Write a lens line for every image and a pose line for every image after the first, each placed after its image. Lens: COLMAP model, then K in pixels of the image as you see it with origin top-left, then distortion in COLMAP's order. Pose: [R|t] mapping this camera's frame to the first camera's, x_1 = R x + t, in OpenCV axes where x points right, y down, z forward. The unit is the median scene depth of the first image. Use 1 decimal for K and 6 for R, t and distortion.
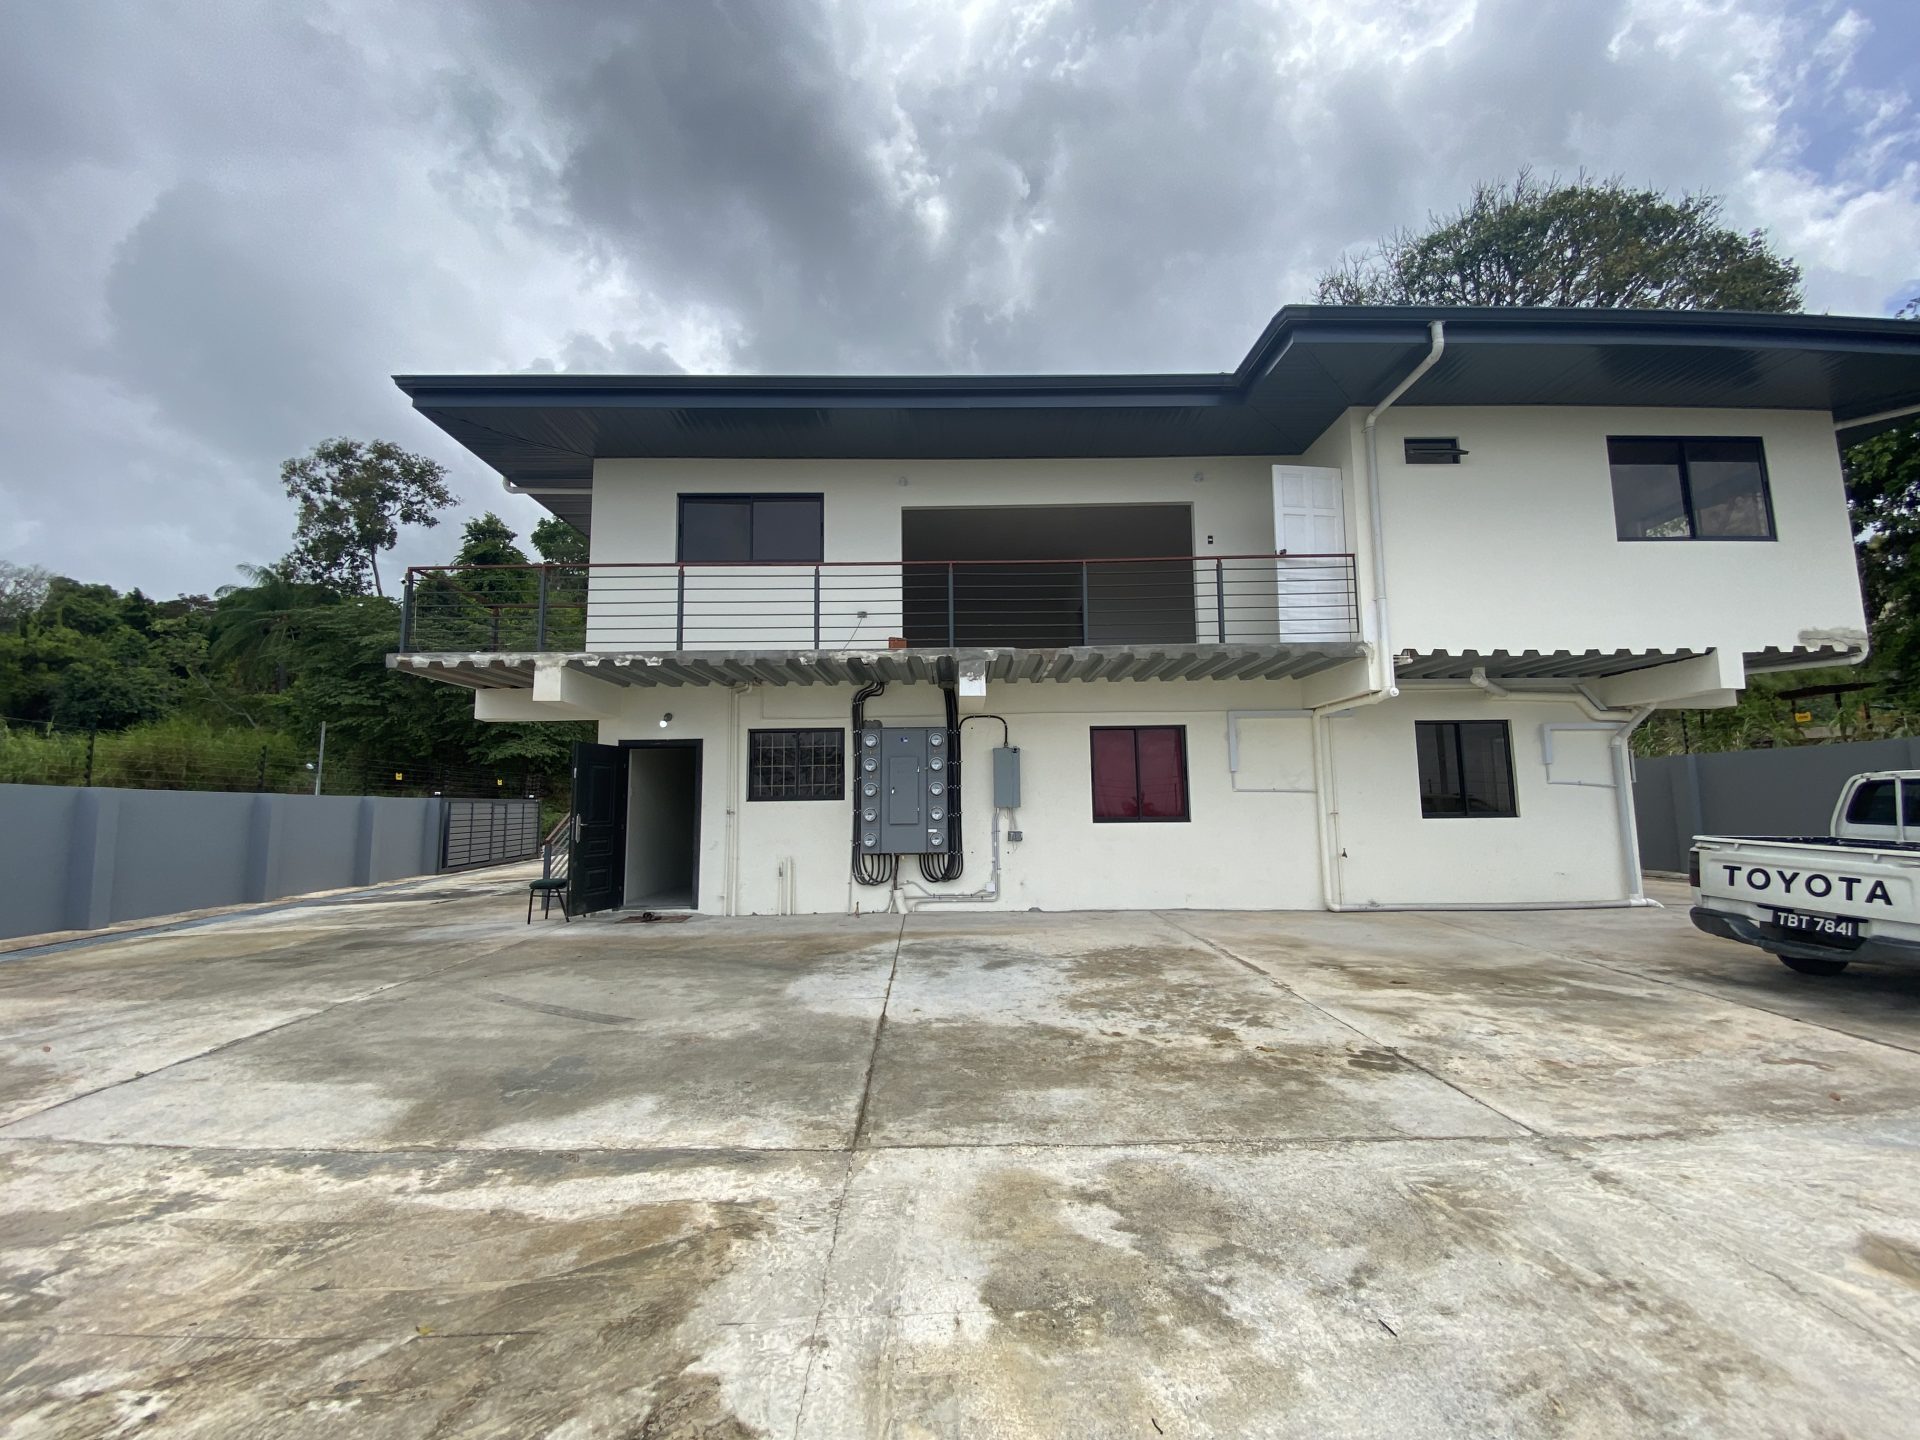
lens RADIAL K [[792.5, 0, 970.1], [0, 792.5, 726.8], [0, 0, 1]] dist [0.044515, -0.026956]
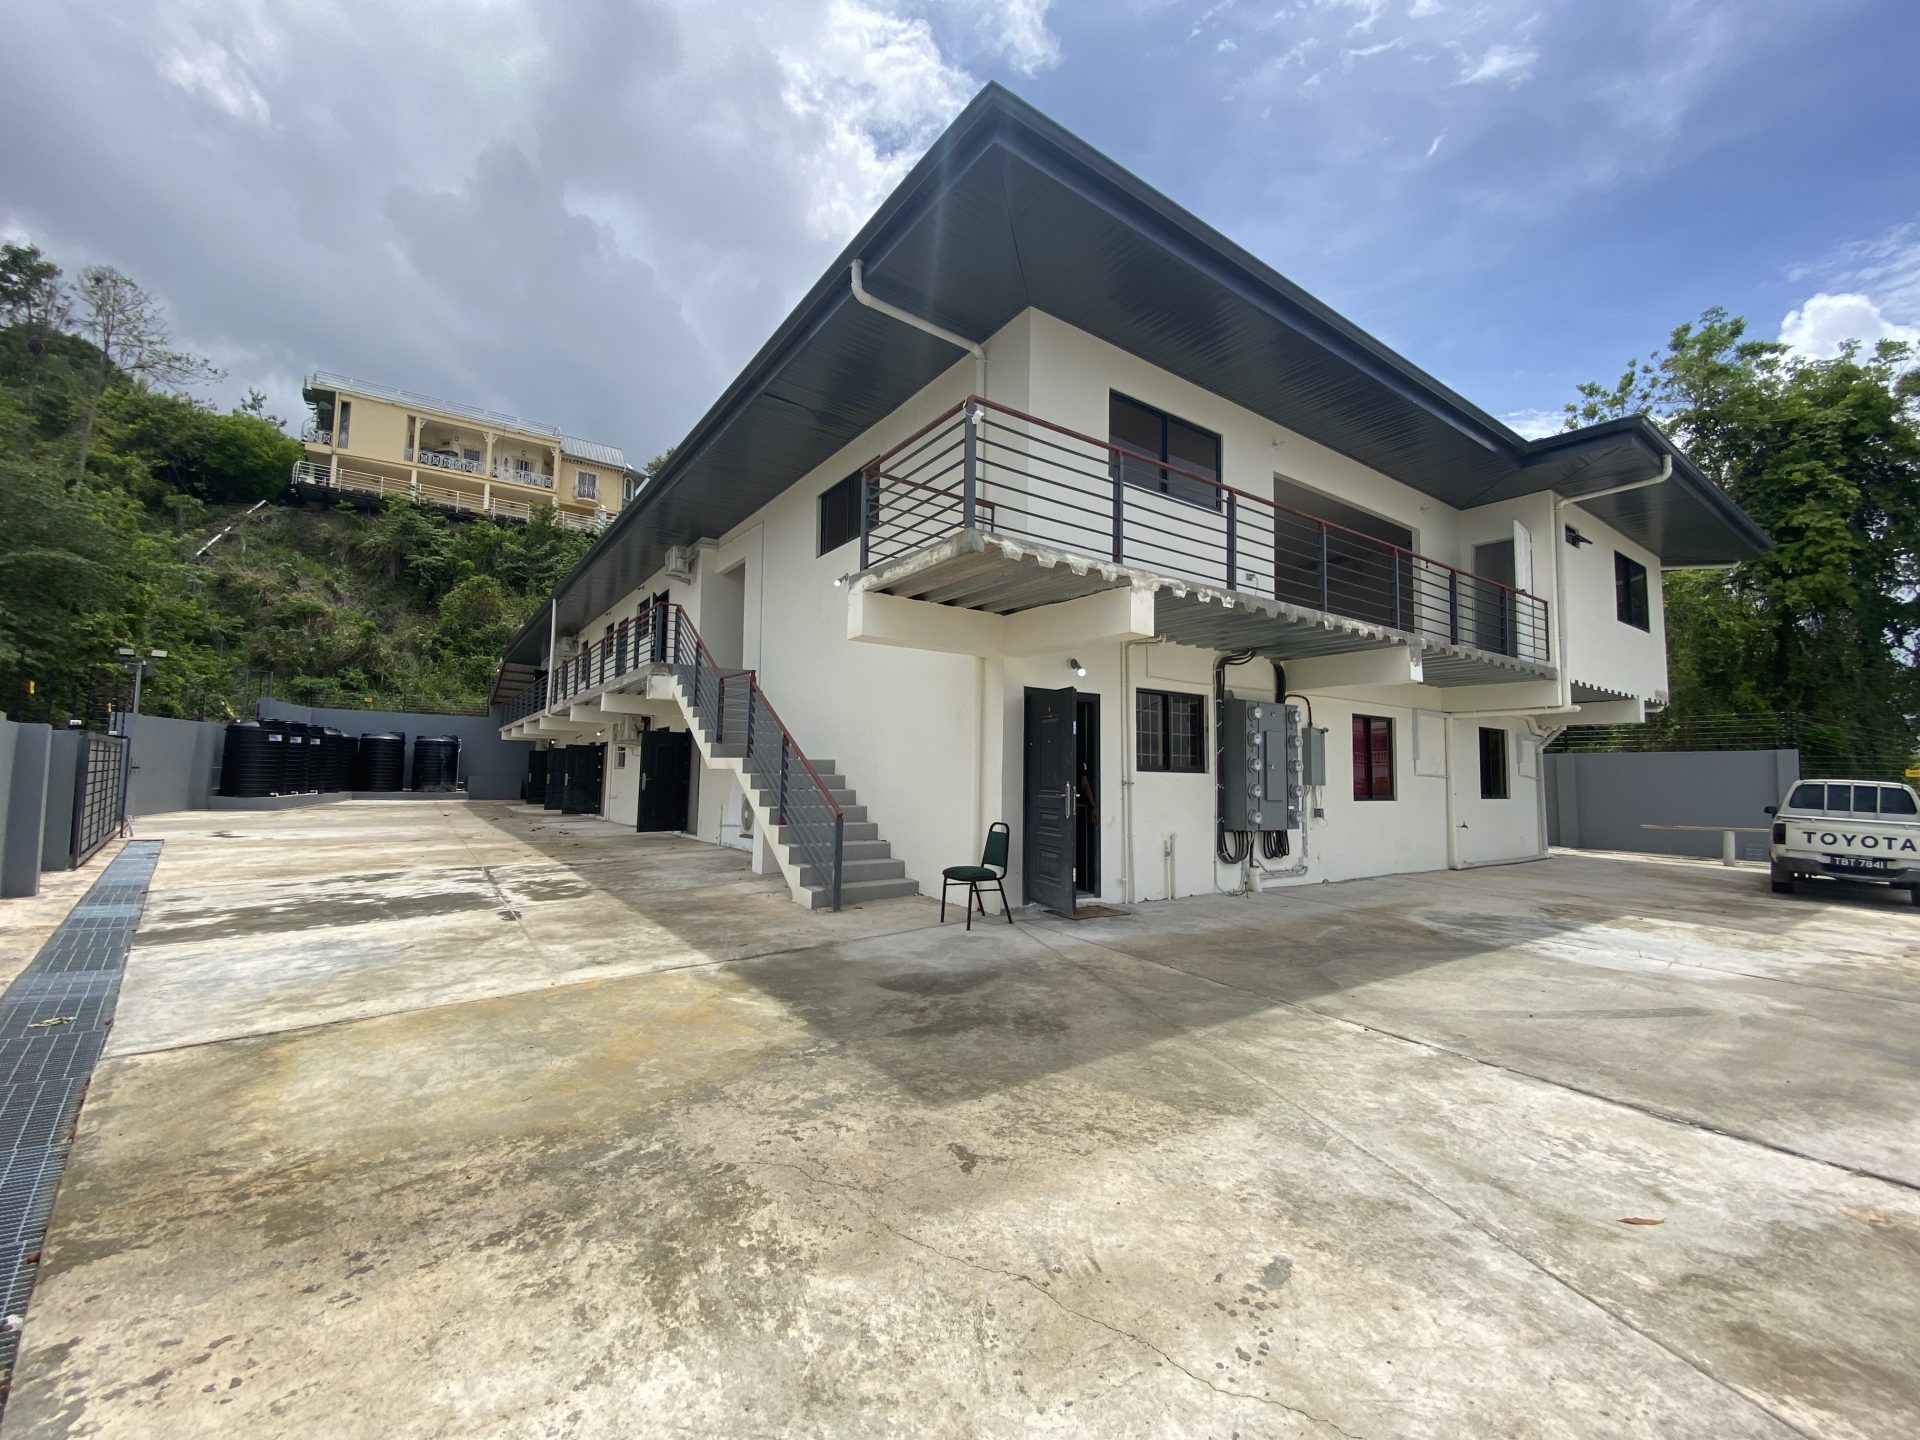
lens RADIAL K [[792.5, 0, 970.1], [0, 792.5, 726.8], [0, 0, 1]] dist [0.044515, -0.026956]
pose [[0.804925, 0.061673, 0.590163, -0.950586], [-0.086418, 0.996164, 0.013766, 0.050302], [-0.587050, -0.062081, 0.807167, 0.423393]]
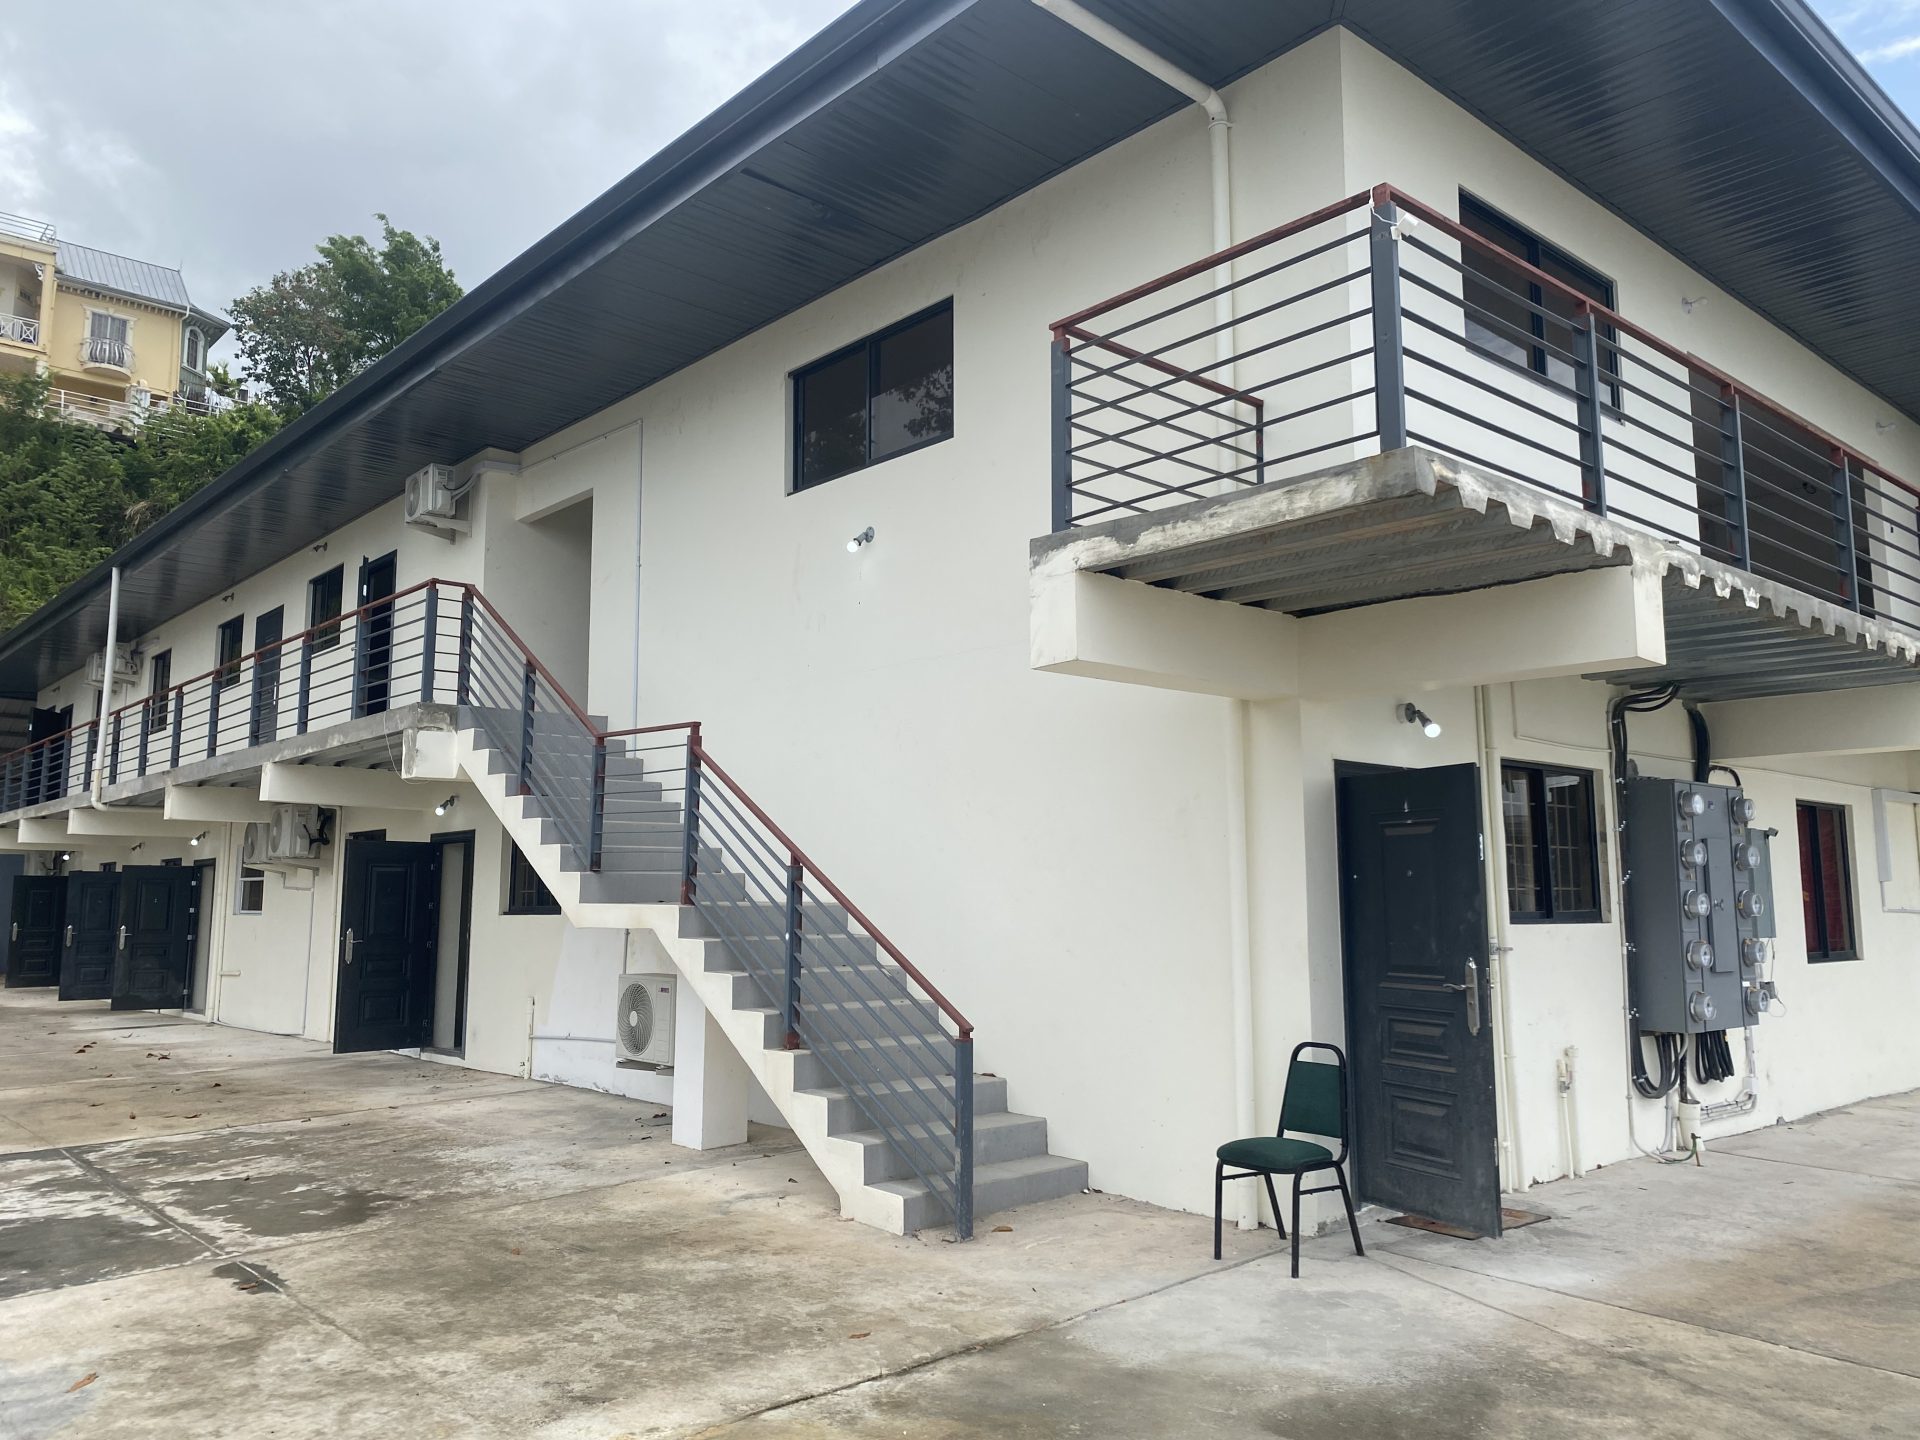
lens RADIAL K [[1493.9, 0, 996.4], [0, 1493.9, 709.5], [0, 0, 1]] dist [0.002966, 0.006785]
pose [[0.728405, 0.100104, 0.677795, -1.065946], [-0.079575, 0.994935, -0.061425, 0.050260], [-0.680510, -0.009193, 0.732681, 0.603466]]
